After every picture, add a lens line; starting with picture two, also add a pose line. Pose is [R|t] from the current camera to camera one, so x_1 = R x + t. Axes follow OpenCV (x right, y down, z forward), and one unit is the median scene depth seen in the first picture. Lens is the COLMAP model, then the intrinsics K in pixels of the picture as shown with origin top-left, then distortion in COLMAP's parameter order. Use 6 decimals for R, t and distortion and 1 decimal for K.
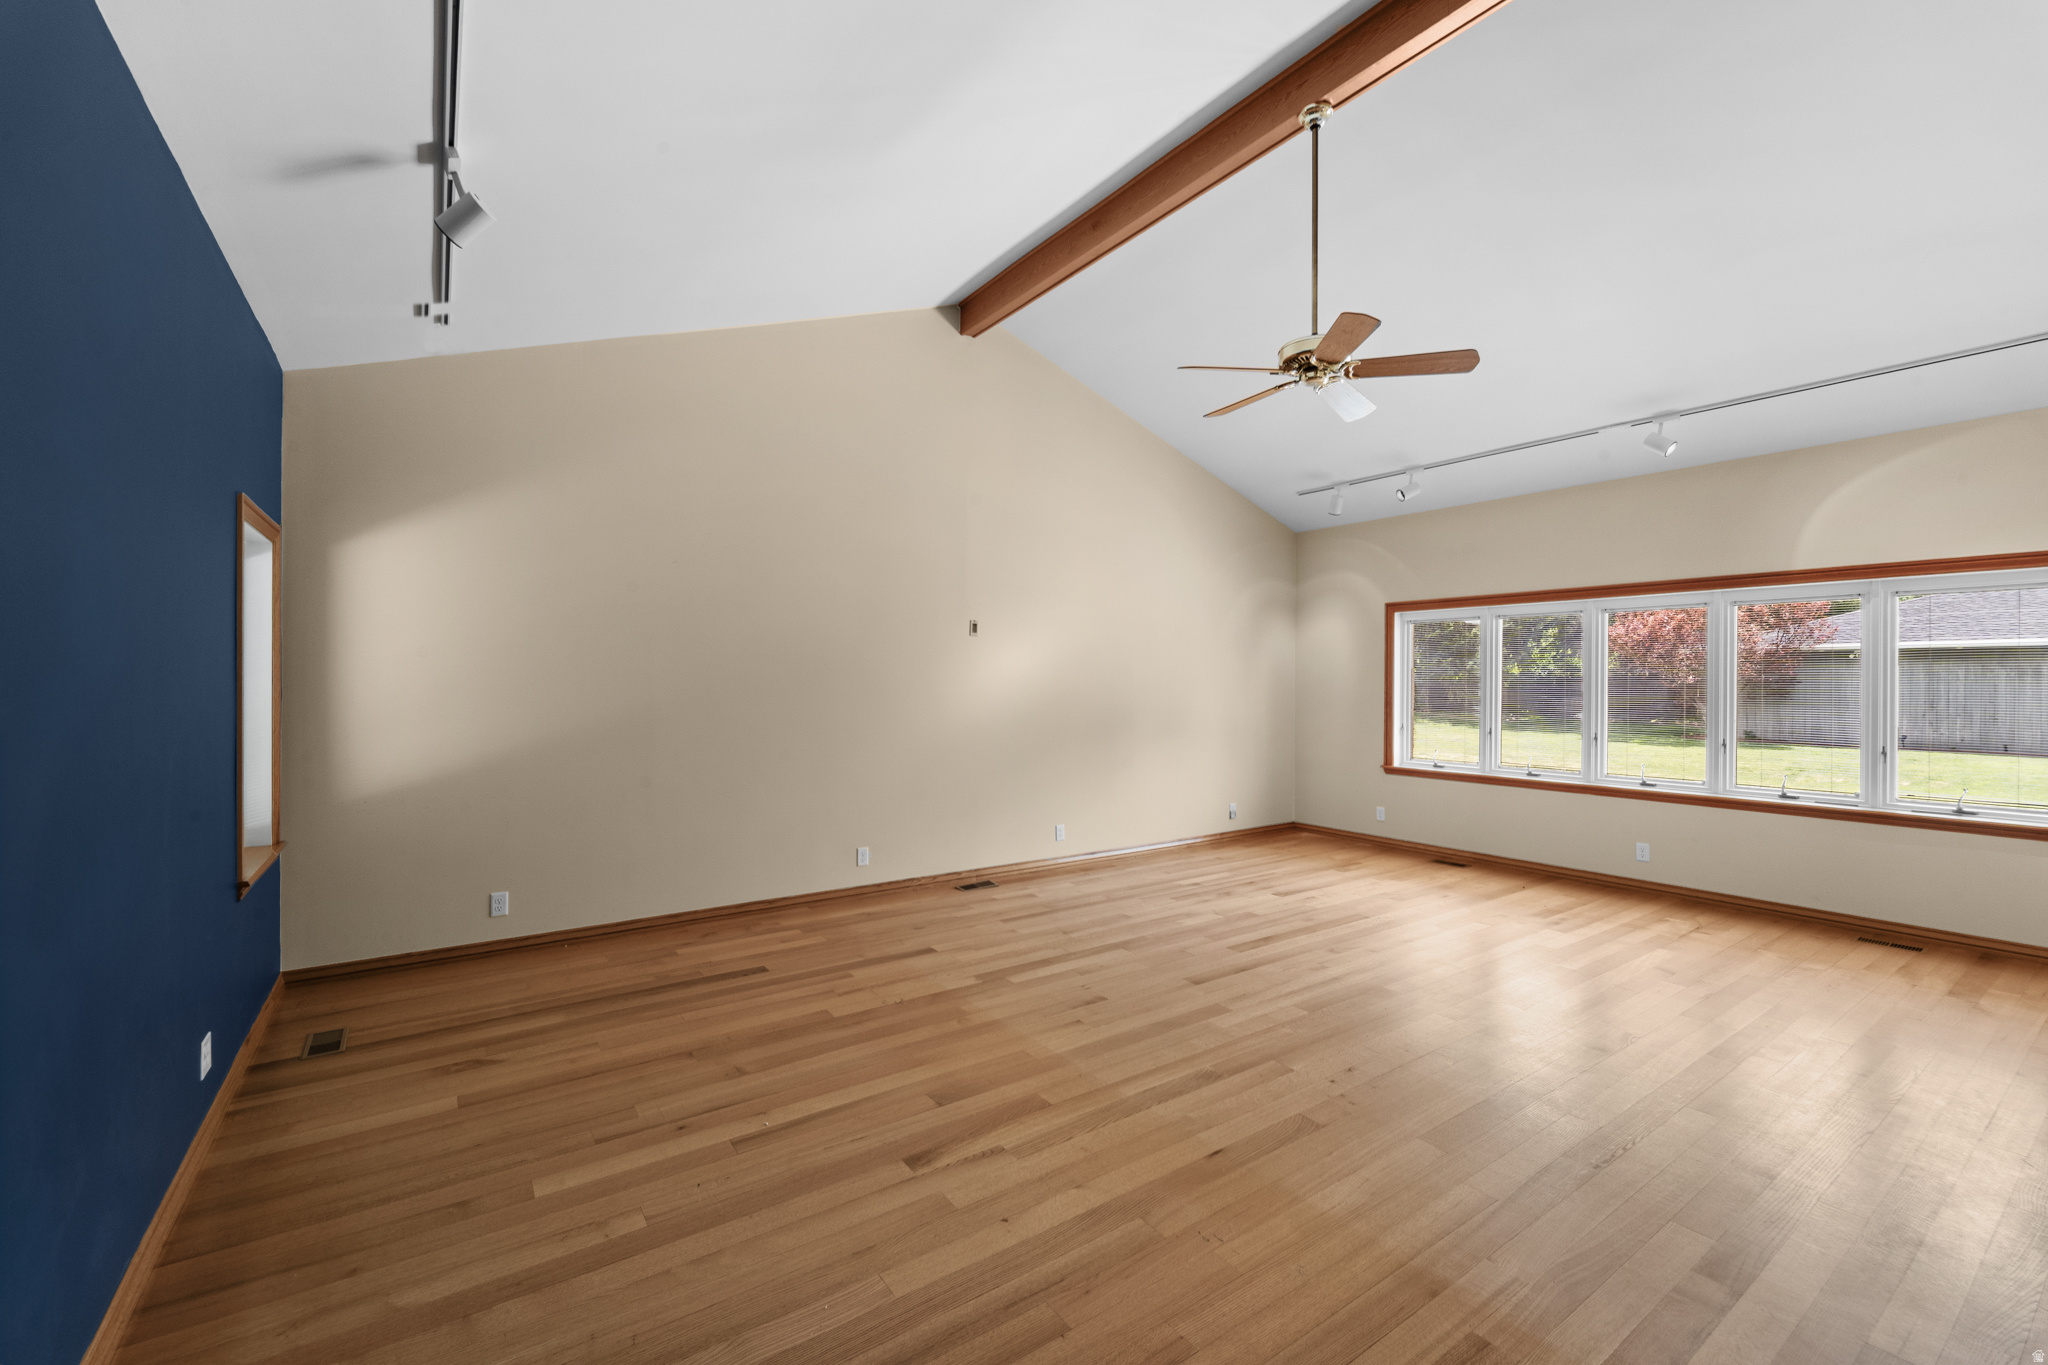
lens RADIAL K [[859.4, 0, 1020.4], [0, 859.4, 675.0], [0, 0, 1]] dist [0.003576, -0.001232]
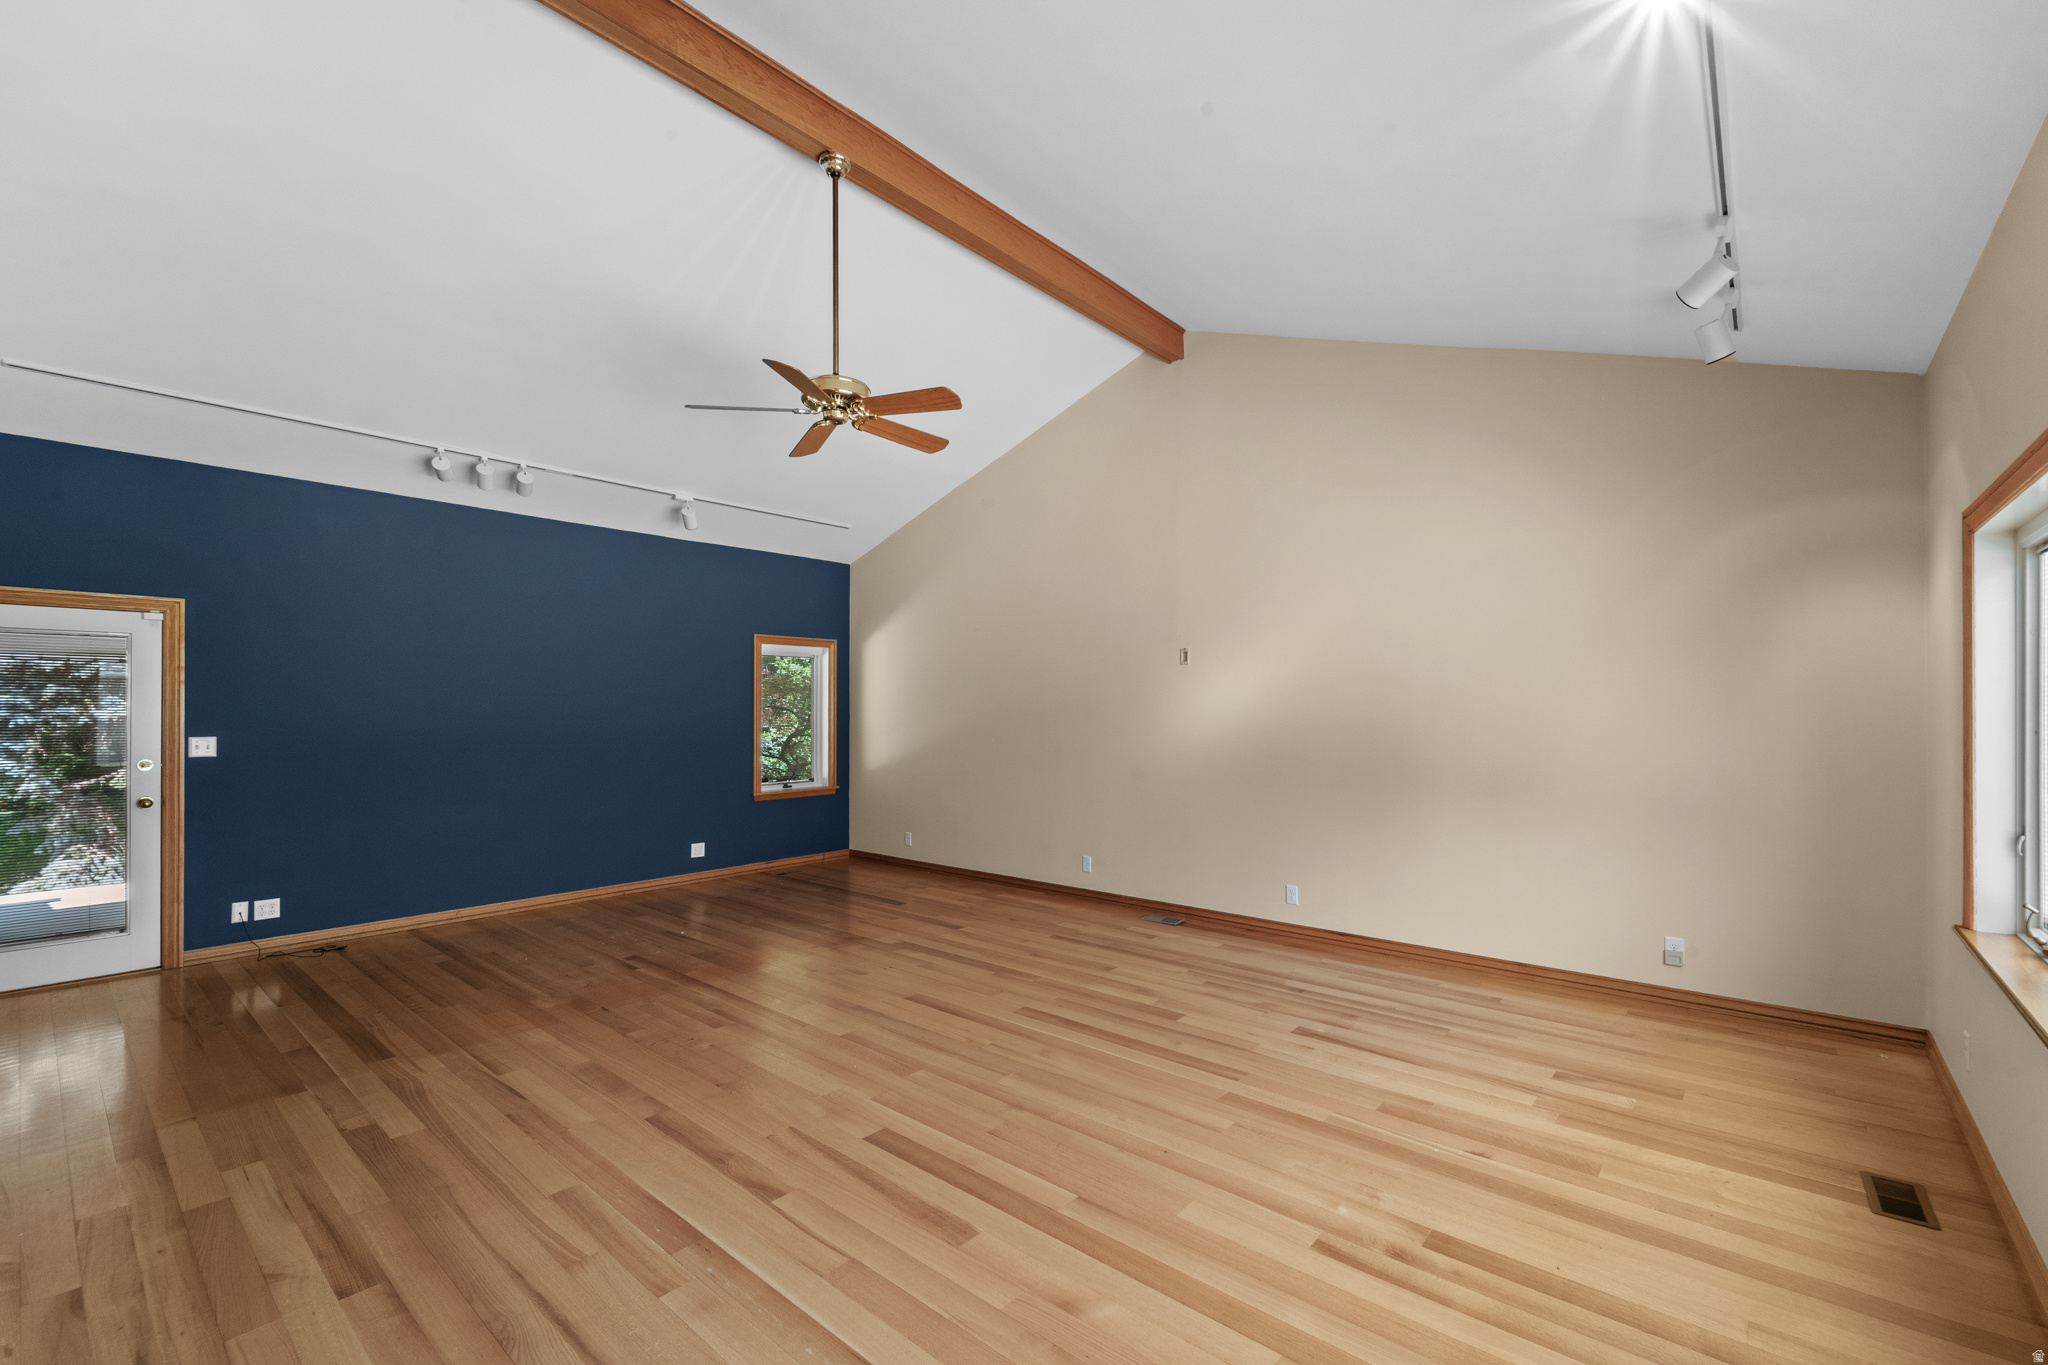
lens RADIAL K [[859.4, 0, 1017.7], [0, 859.4, 701.1], [0, 0, 1]] dist [0.003576, -0.001232]
pose [[0.243467, -0.011889, -0.969836, 0.998517], [0.004688, 0.999928, -0.011081, 0.006184], [0.969898, -0.001849, 0.243505, 0.691940]]
